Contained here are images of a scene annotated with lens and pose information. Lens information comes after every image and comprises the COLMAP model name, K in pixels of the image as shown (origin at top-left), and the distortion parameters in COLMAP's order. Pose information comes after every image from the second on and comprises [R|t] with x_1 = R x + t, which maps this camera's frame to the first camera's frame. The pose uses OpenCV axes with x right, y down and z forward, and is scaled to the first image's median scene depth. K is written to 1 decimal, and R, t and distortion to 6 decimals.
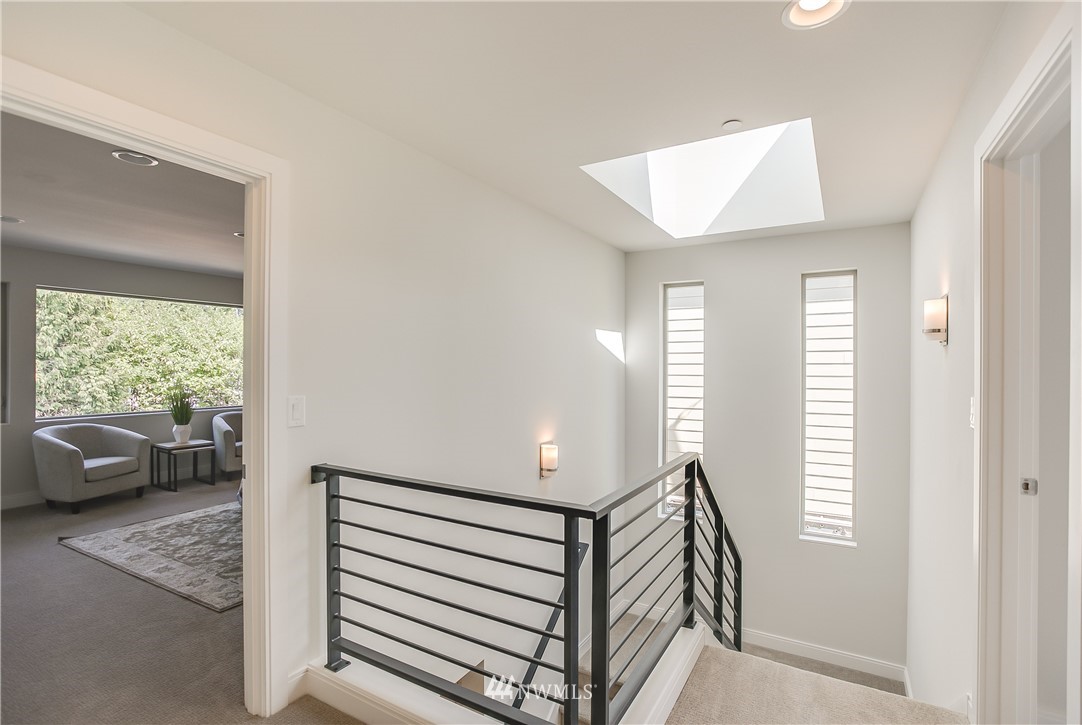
lens RADIAL K [[518.6, 0, 538.8], [0, 518.6, 363.6], [0, 0, 1]] dist [-0.002639, 0.000382]
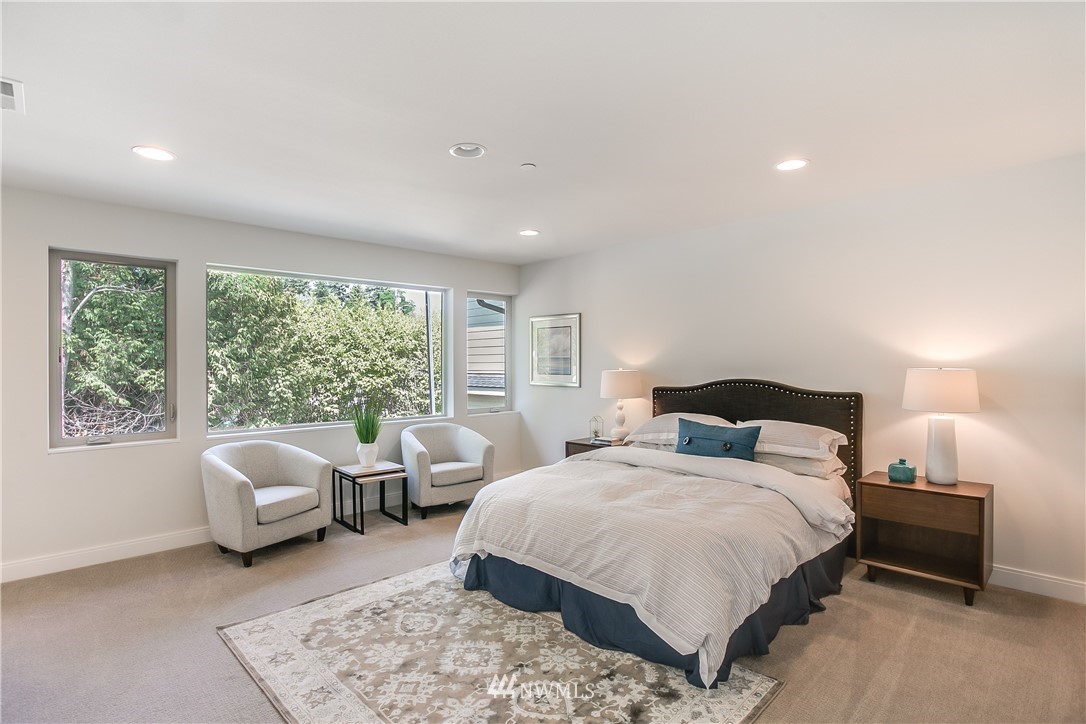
lens RADIAL K [[537.0, 0, 547.6], [0, 537.0, 365.4], [0, 0, 1]] dist [-0.037130, 0.001681]
pose [[0.968433, -0.007393, -0.249166, -0.090744], [0.008971, 0.999946, 0.005196, 0.001504], [0.249114, -0.007267, 0.968447, 0.118212]]
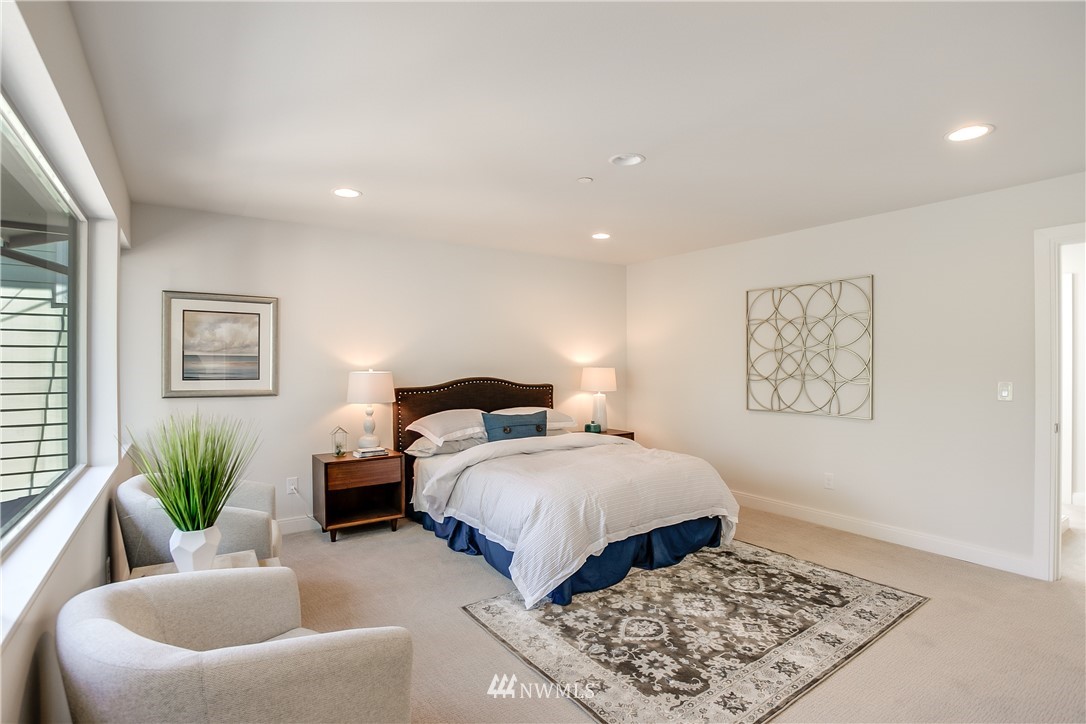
lens RADIAL K [[520.6, 0, 552.3], [0, 520.6, 359.8], [0, 0, 1]] dist [-0.002639, 0.000382]
pose [[0.399640, -0.003776, 0.916664, -0.351427], [-0.009318, 0.999923, 0.008182, -0.003411], [-0.916625, -0.011812, 0.399574, 0.238314]]
